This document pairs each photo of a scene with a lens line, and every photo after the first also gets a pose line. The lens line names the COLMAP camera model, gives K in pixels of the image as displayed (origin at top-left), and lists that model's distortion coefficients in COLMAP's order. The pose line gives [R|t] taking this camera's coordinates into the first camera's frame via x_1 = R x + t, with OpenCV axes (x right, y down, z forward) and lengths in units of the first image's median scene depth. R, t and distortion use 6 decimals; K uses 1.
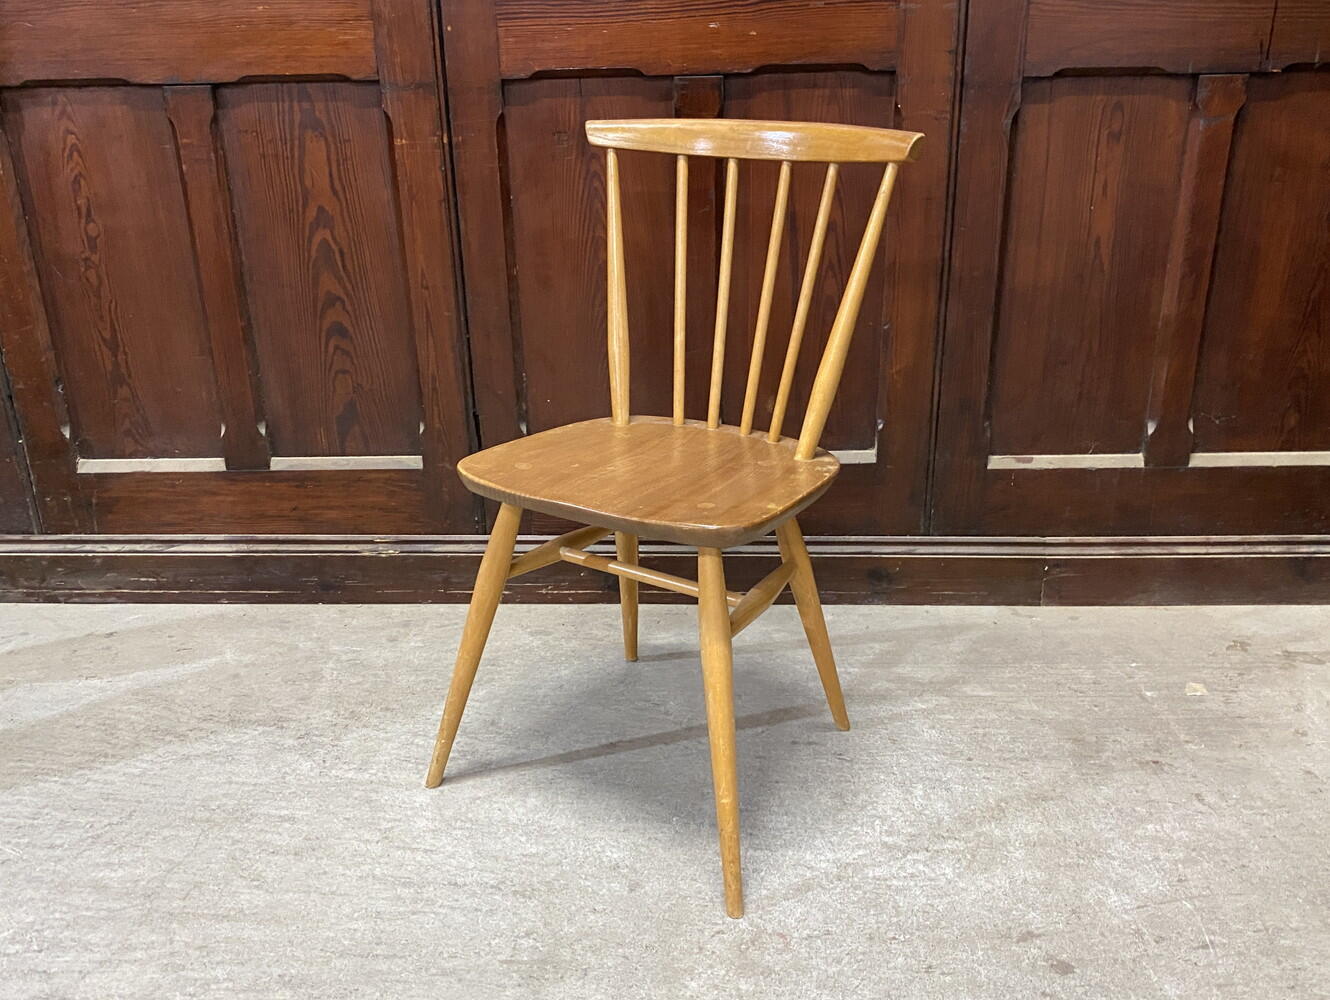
lens RADIAL K [[1216.8, 0, 662.1], [0, 1216.8, 508.5], [0, 0, 1]] dist [-0.009792, 0.005356]
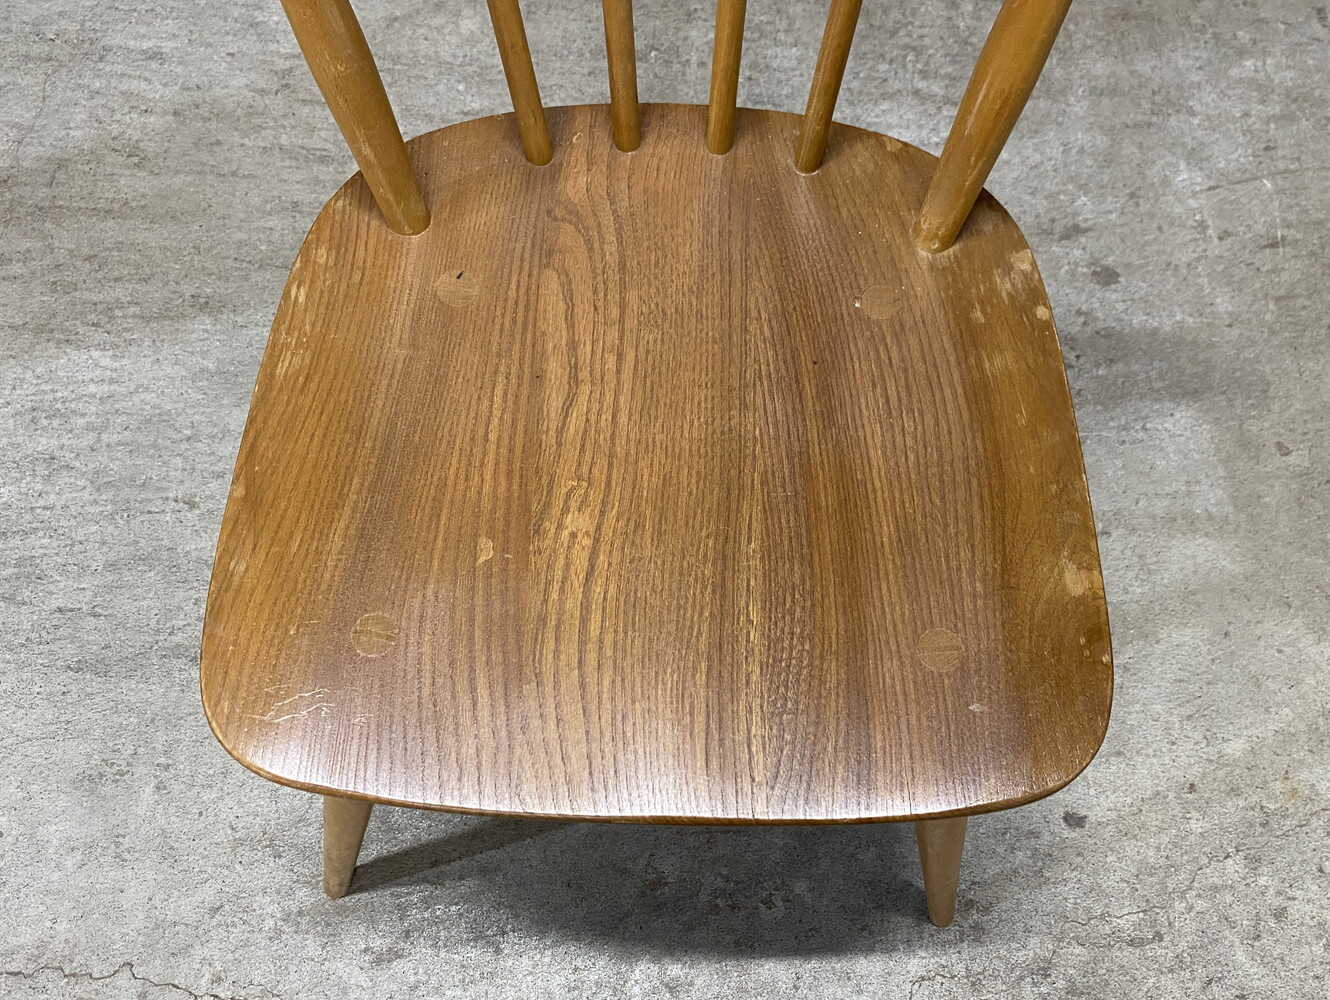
lens RADIAL K [[1216.8, 0, 655.0], [0, 1216.8, 499.7], [0, 0, 1]] dist [-0.009792, 0.005356]
pose [[0.999455, -0.016775, 0.028427, -0.013720], [-0.009408, 0.680731, 0.732473, -0.107815], [-0.031638, -0.732341, 0.680202, 0.228795]]
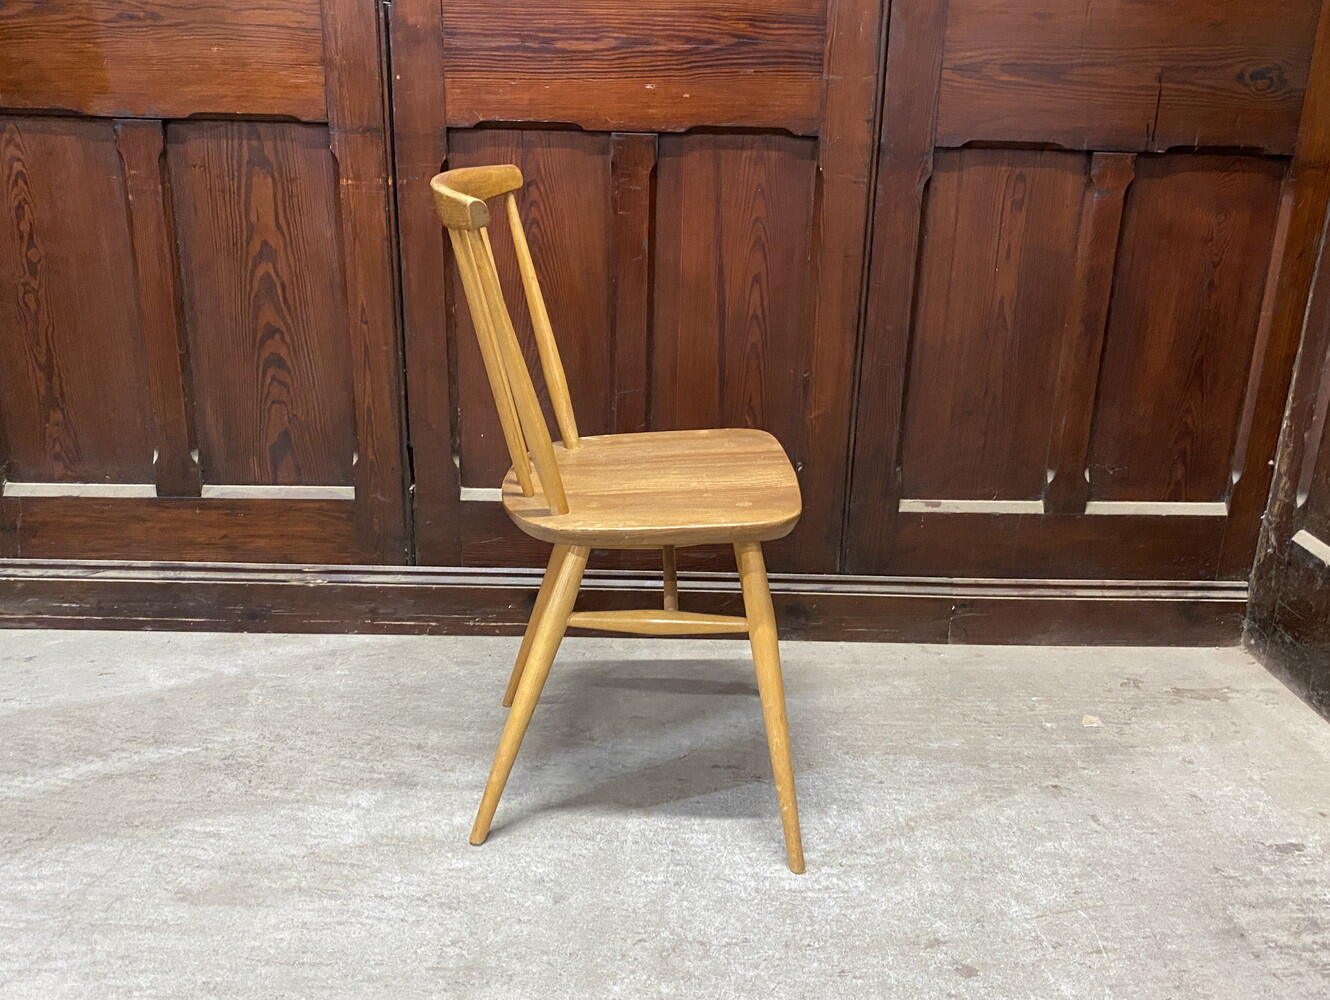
lens RADIAL K [[1216.8, 0, 669.7], [0, 1216.8, 498.4], [0, 0, 1]] dist [-0.009792, 0.005356]
pose [[0.996966, 0.023249, 0.074282, -0.011179], [-0.018488, 0.997769, -0.064152, 0.031324], [-0.075607, 0.062585, 0.995172, -0.040078]]
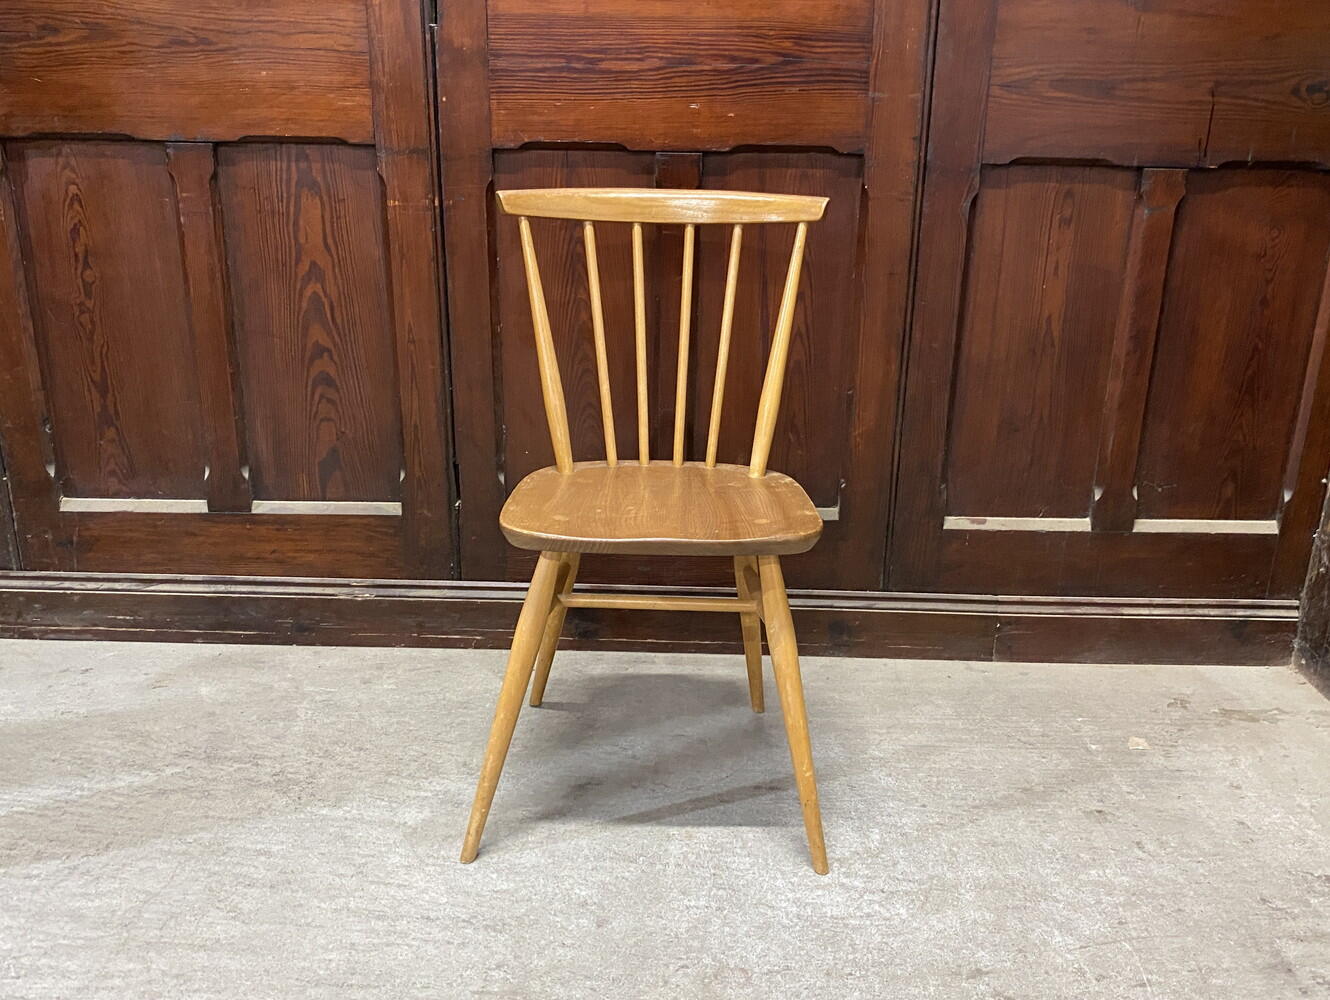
lens RADIAL K [[1216.8, 0, 669.4], [0, 1216.8, 502.2], [0, 0, 1]] dist [-0.009792, 0.005356]
pose [[0.998911, 0.025619, 0.038999, -0.012293], [-0.023599, 0.998399, -0.051407, 0.004313], [-0.040254, 0.050431, 0.997916, -0.044910]]
